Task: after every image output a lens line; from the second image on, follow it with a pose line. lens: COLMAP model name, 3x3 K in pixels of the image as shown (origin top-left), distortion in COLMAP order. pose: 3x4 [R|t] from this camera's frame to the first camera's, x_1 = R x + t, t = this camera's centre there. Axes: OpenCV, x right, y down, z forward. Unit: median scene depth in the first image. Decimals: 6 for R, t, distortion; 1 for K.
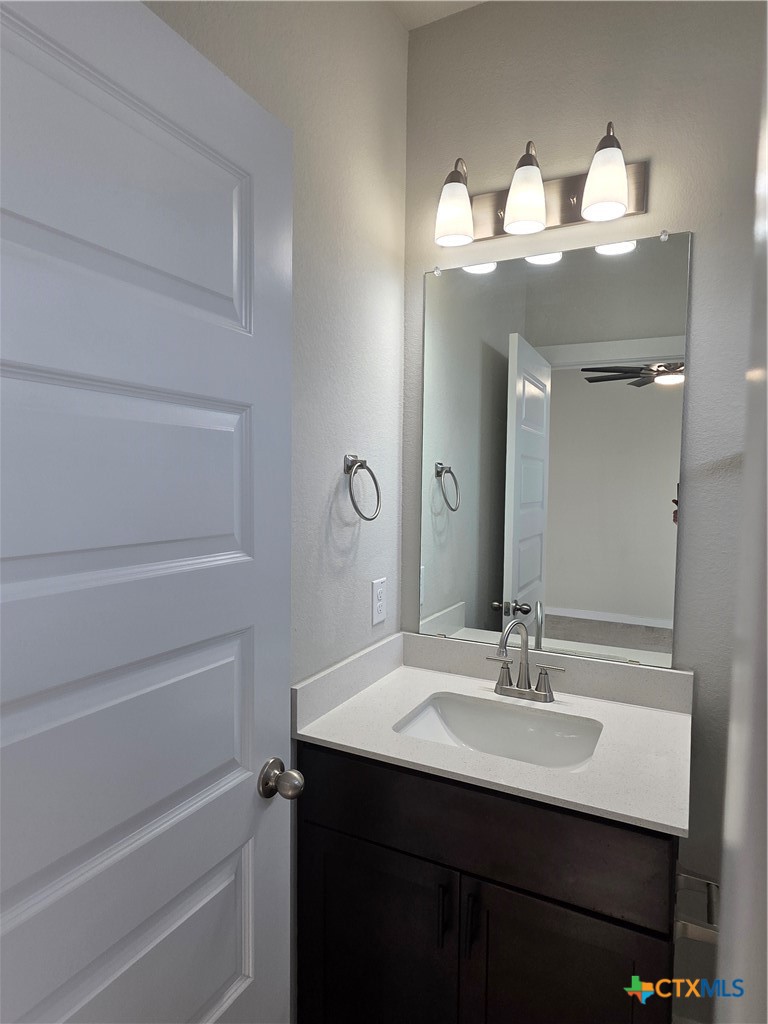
lens RADIAL K [[604.5, 0, 390.3], [0, 604.5, 515.5], [0, 0, 1]] dist [0.000887, -0.002495]
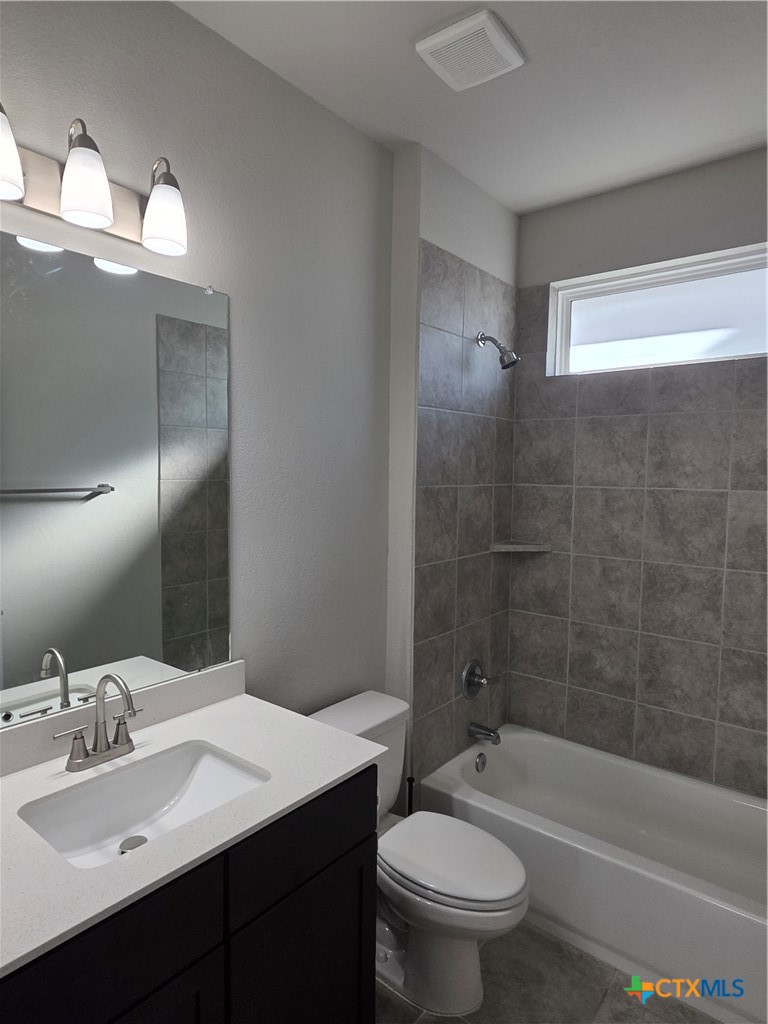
lens RADIAL K [[604.5, 0, 368.2], [0, 604.5, 513.2], [0, 0, 1]] dist [0.000887, -0.002495]
pose [[0.226307, -0.068489, 0.971645, -0.525885], [0.059967, 0.996612, 0.056282, -0.082764], [-0.972208, 0.045529, 0.229647, 0.415433]]
